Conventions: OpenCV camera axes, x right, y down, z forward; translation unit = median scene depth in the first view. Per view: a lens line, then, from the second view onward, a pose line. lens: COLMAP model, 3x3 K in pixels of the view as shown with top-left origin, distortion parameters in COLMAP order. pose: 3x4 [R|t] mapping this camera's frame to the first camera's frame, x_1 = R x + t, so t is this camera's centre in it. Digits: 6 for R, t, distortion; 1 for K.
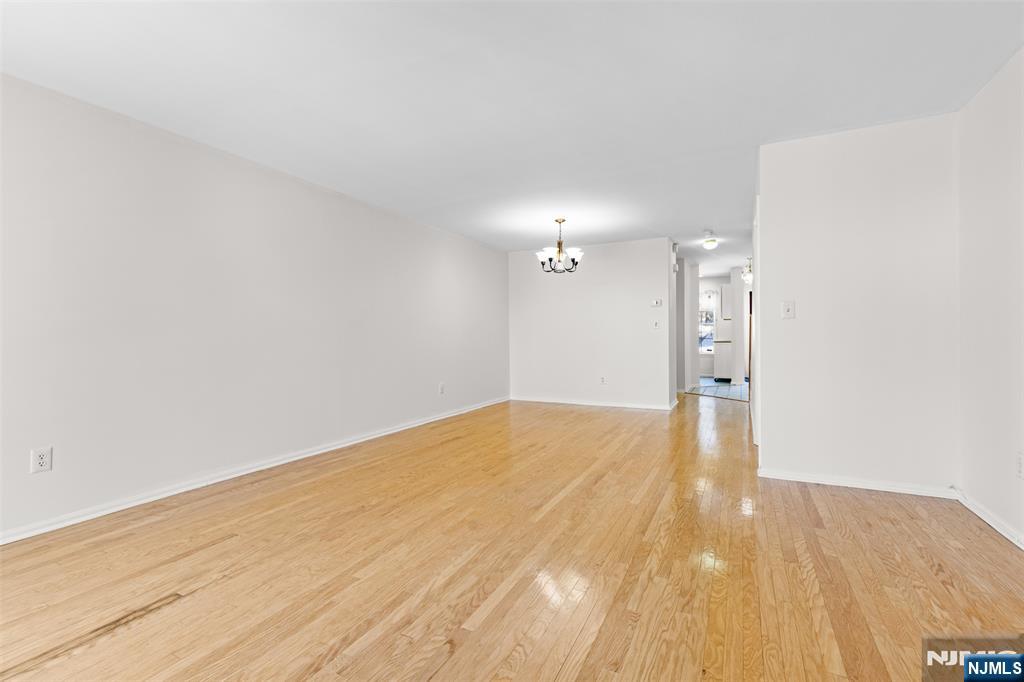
lens RADIAL K [[461.7, 0, 513.7], [0, 461.7, 334.1], [0, 0, 1]] dist [0.002651, -0.000018]
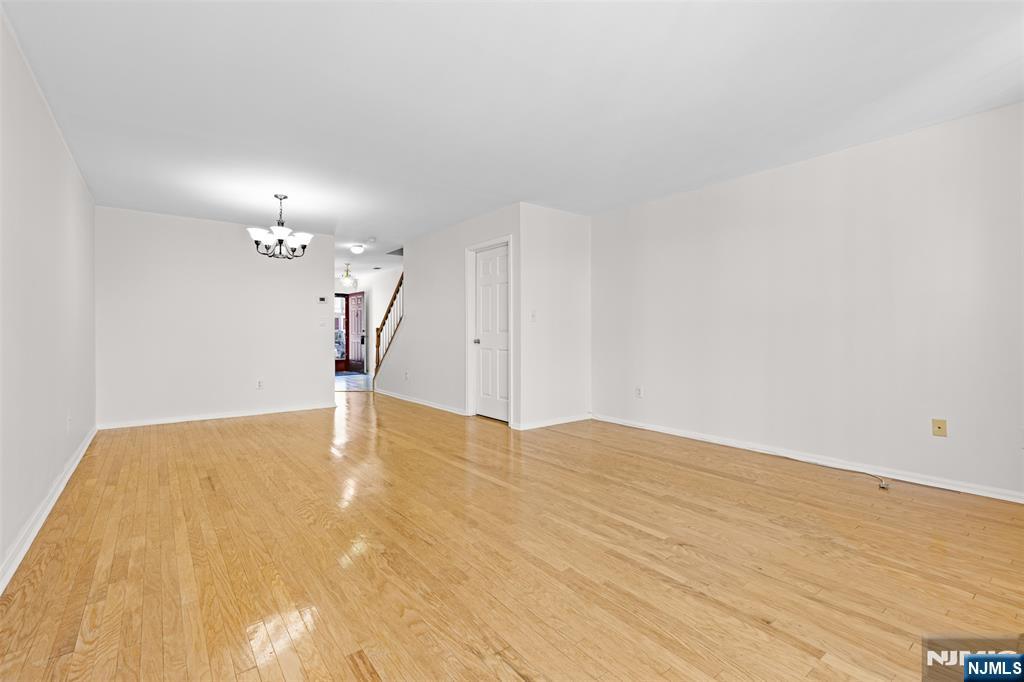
lens RADIAL K [[461.7, 0, 513.7], [0, 461.7, 334.1], [0, 0, 1]] dist [0.002651, -0.000018]
pose [[0.430822, 0.001418, 0.902436, -1.152675], [-0.003766, 0.999993, 0.000226, 0.010601], [-0.902429, -0.003496, 0.430825, 0.593597]]
